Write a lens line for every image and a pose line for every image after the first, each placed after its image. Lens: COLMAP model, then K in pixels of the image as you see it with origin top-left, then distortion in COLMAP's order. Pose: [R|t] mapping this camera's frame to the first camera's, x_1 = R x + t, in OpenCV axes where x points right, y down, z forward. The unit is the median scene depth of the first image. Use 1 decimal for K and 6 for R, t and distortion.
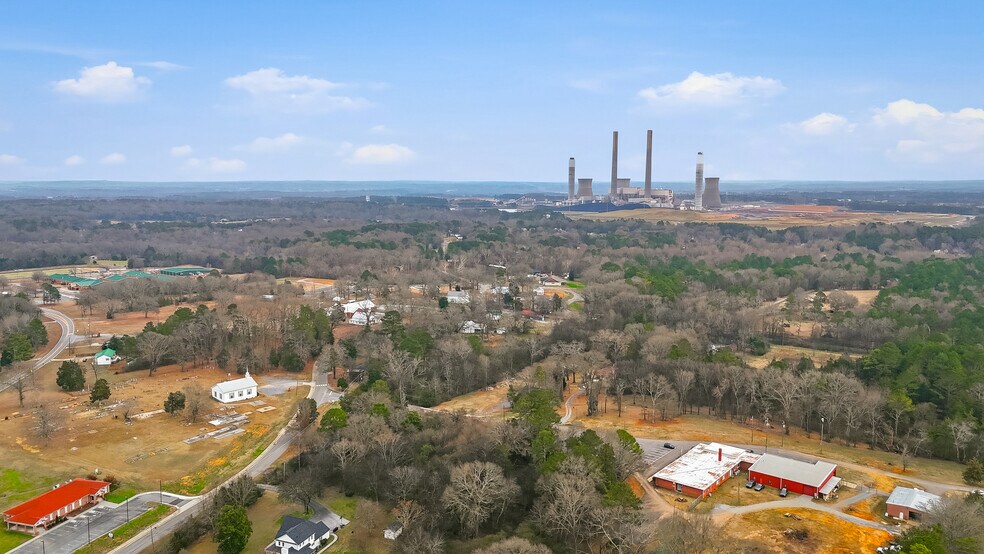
lens RADIAL K [[729.4, 0, 492.0], [0, 729.4, 277.0], [0, 0, 1]] dist [0.075557, -0.071743]
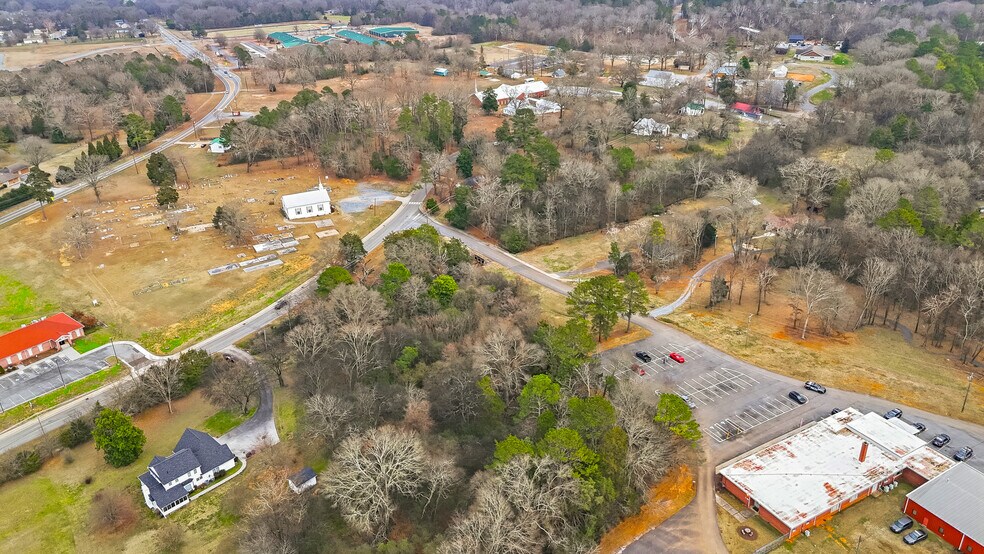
lens RADIAL K [[729.4, 0, 492.0], [0, 729.4, 277.0], [0, 0, 1]] dist [0.075557, -0.071743]
pose [[0.928117, 0.134462, -0.347159, 0.176621], [-0.014796, 0.945083, 0.326495, -0.052880], [0.371996, -0.297889, 0.879137, 0.341635]]
